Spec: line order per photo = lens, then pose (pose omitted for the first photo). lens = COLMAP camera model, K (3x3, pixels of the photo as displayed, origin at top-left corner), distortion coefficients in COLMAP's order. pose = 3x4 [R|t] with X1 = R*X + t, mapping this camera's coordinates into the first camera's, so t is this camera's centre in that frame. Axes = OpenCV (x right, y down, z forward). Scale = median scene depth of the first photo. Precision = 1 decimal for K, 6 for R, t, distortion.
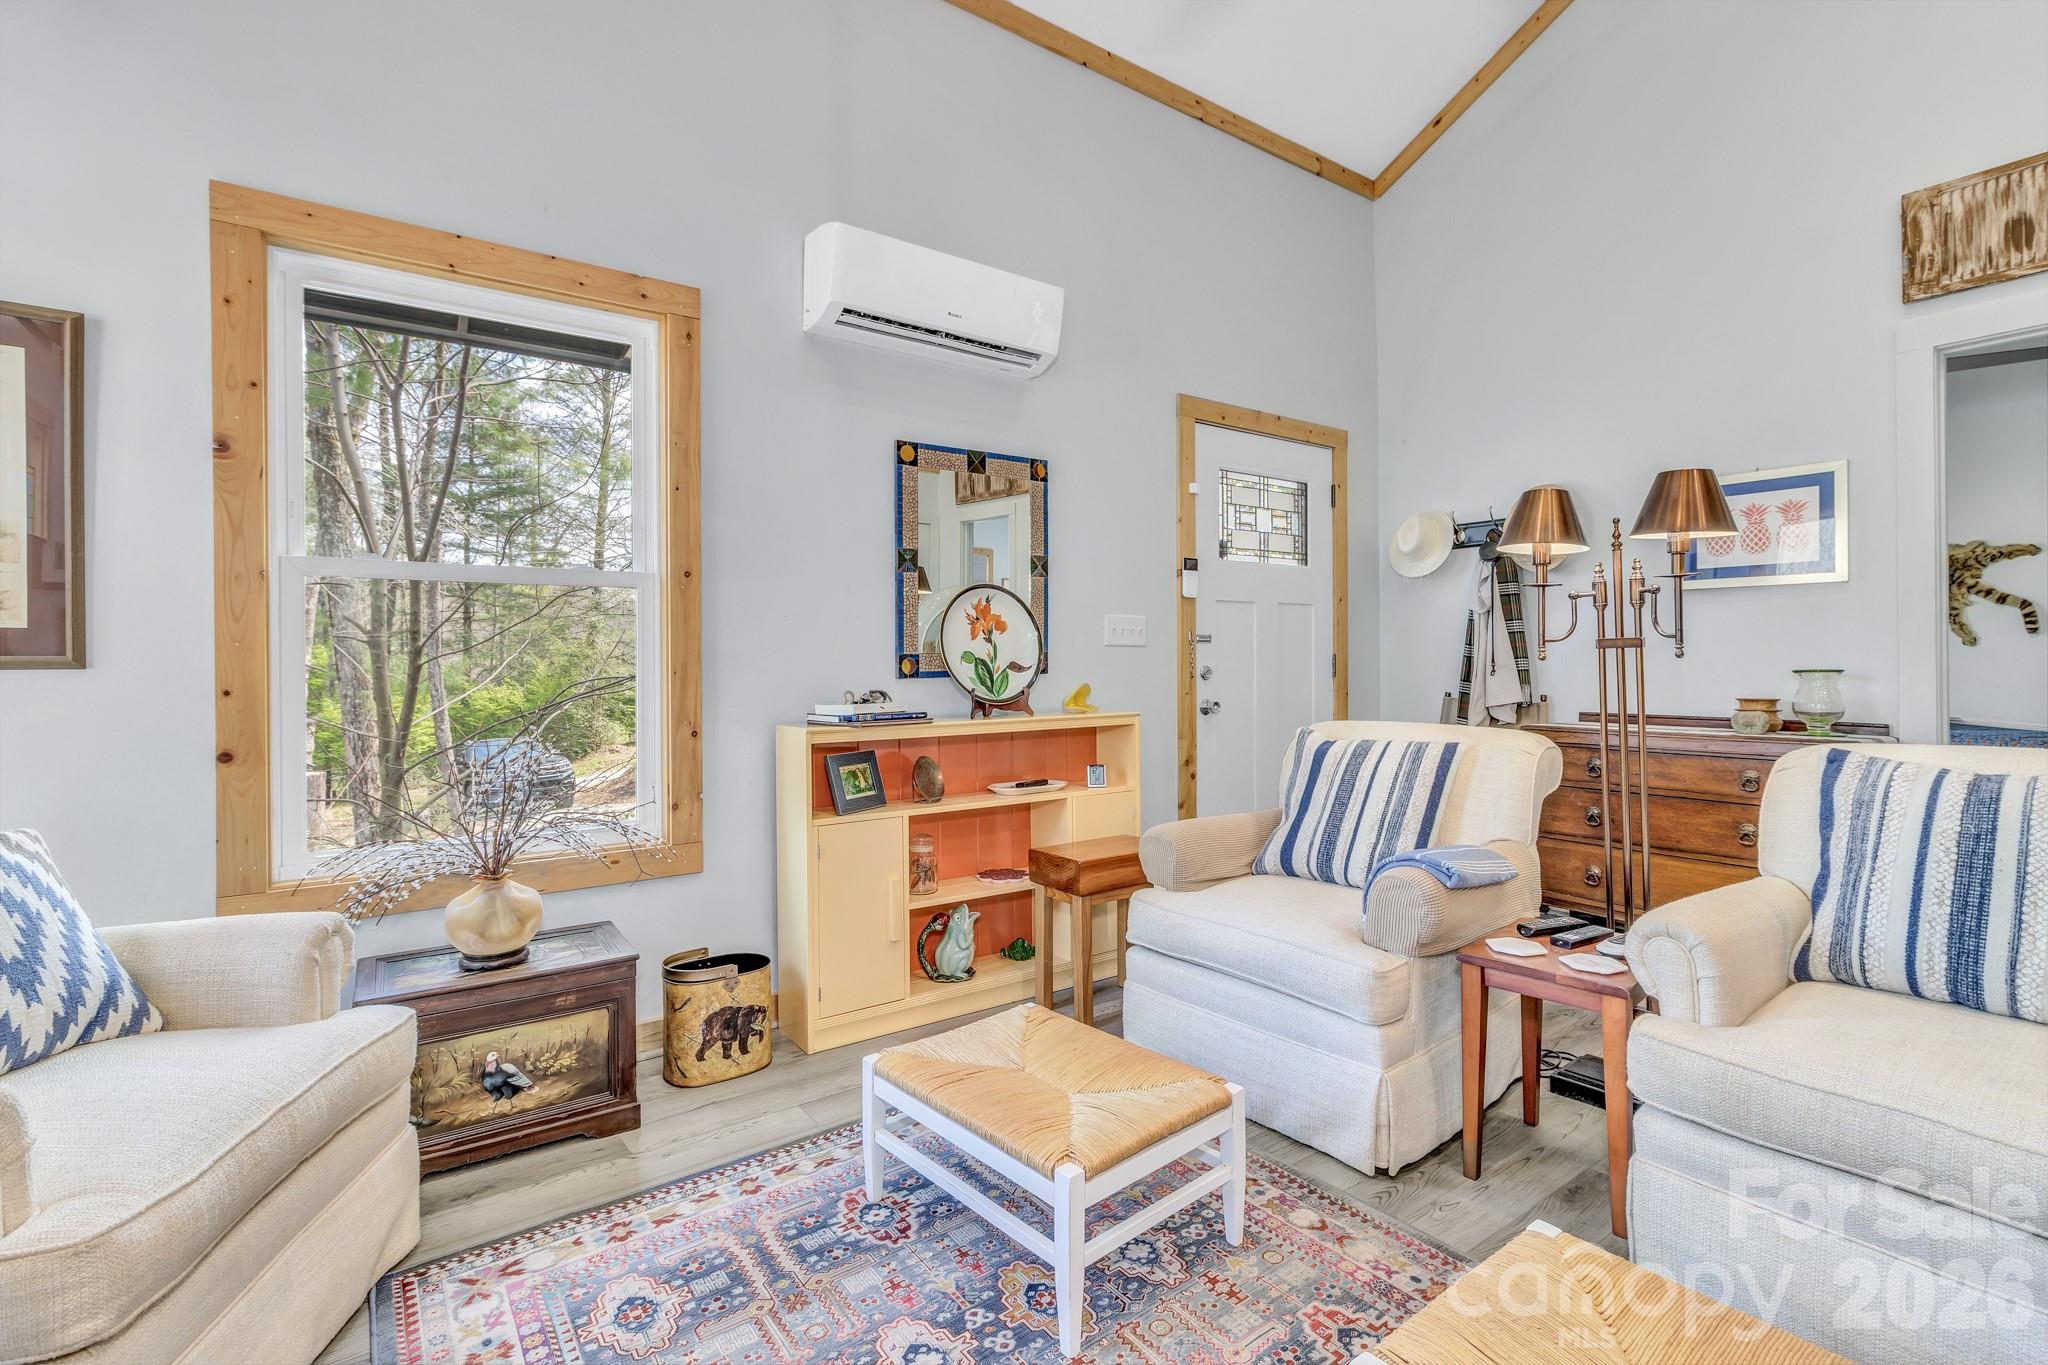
lens RADIAL K [[940.4, 0, 1023.7], [0, 940.4, 672.5], [0, 0, 1]] dist [-0.005073, -0.000337]
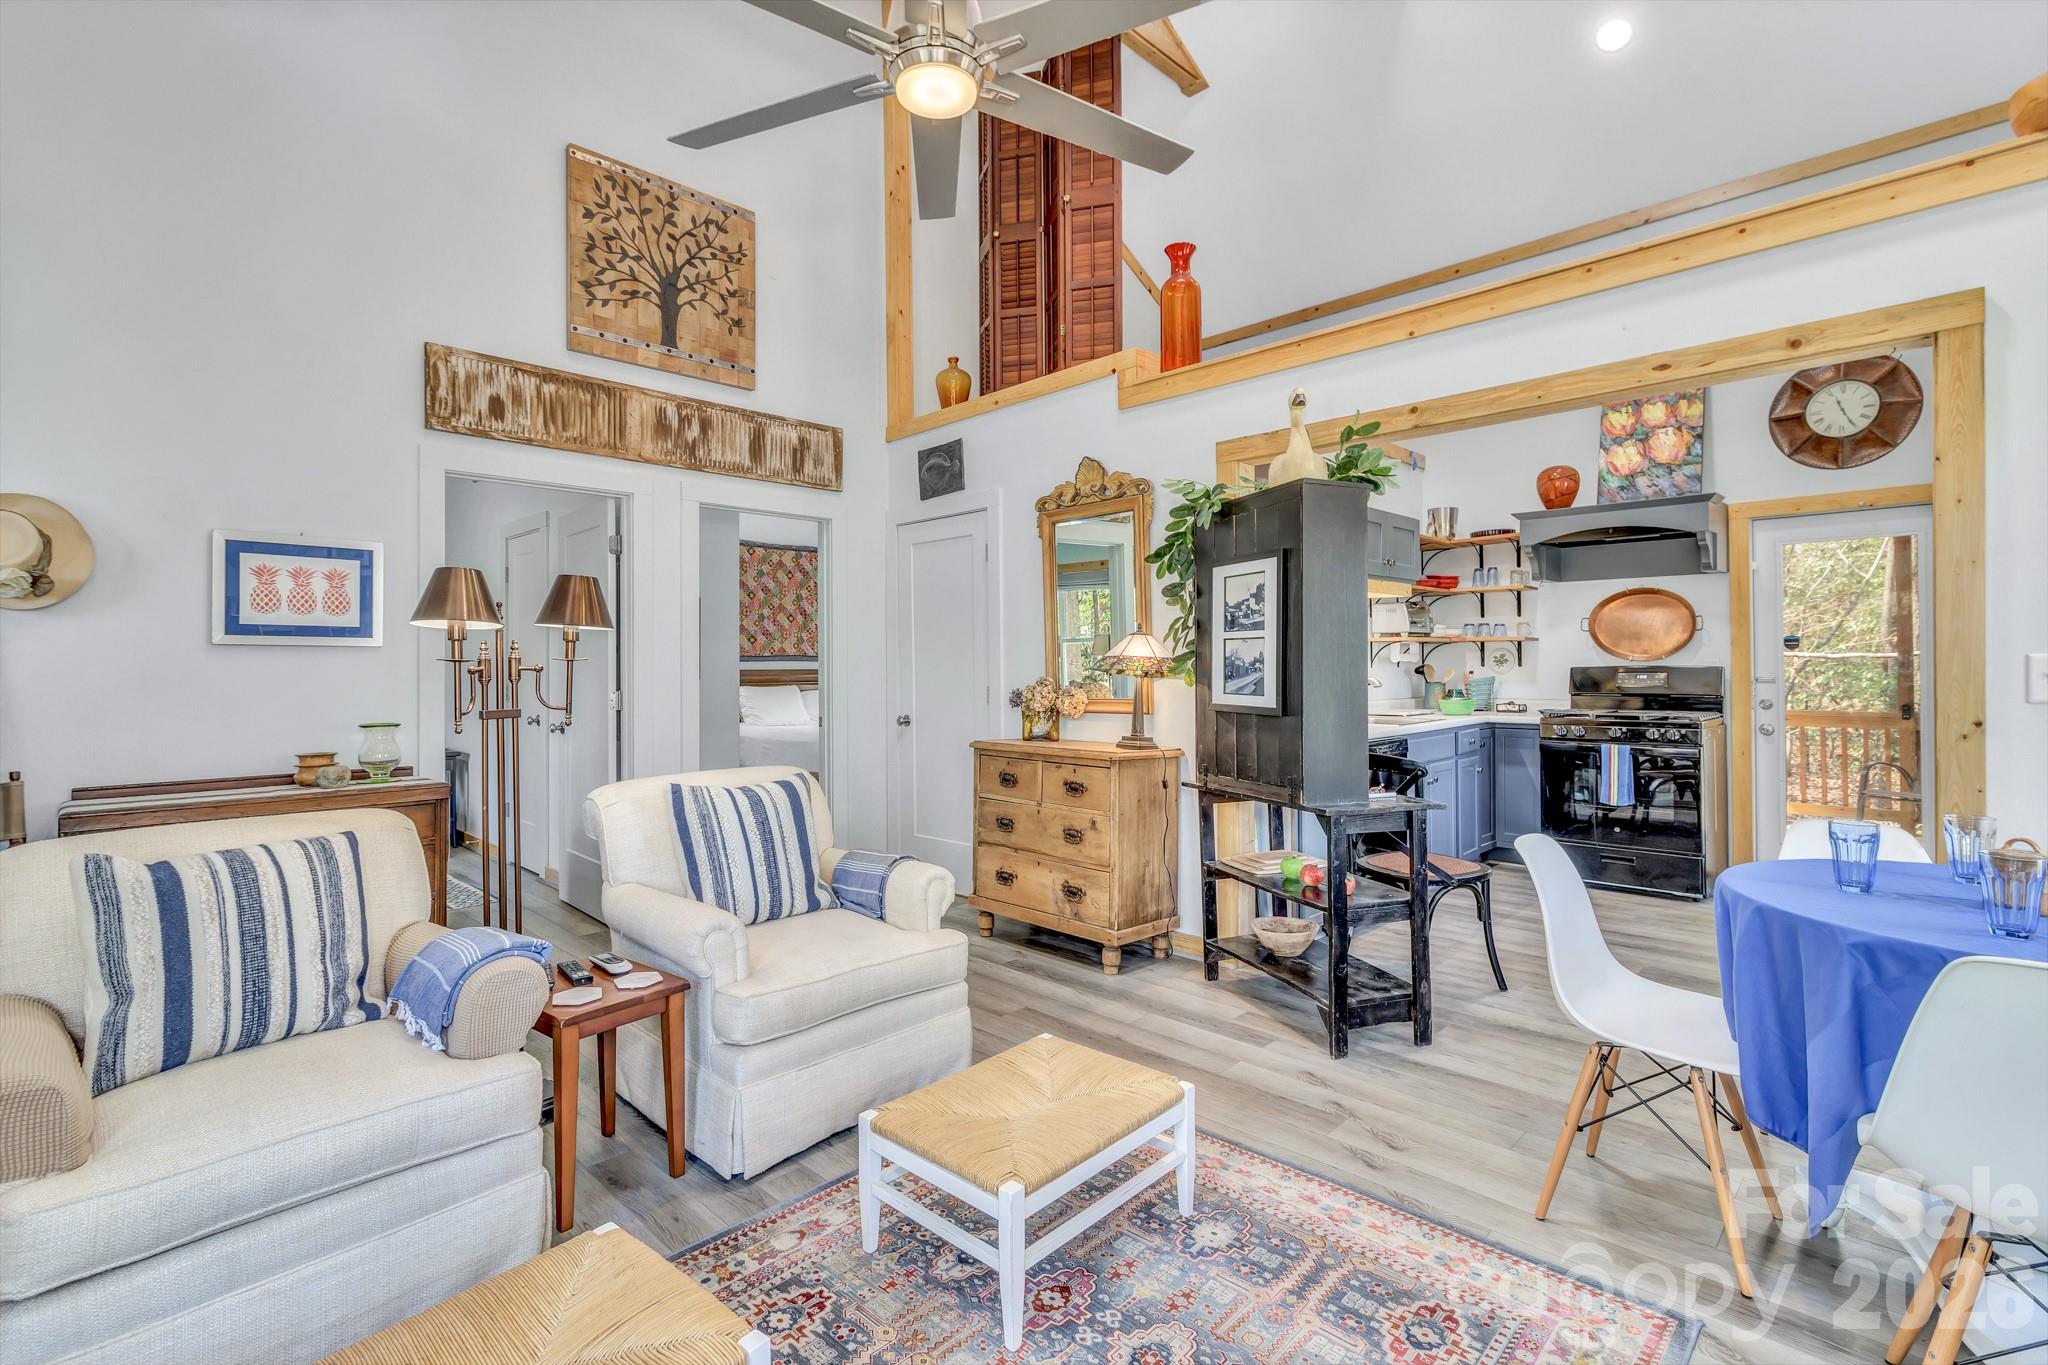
lens RADIAL K [[940.4, 0, 1029.9], [0, 940.4, 666.6], [0, 0, 1]] dist [-0.005073, -0.000337]
pose [[-0.183900, 0.014632, 0.982836, -0.464425], [0.013559, 0.999832, -0.012348, -0.053438], [-0.982851, 0.011055, -0.184068, 0.474836]]
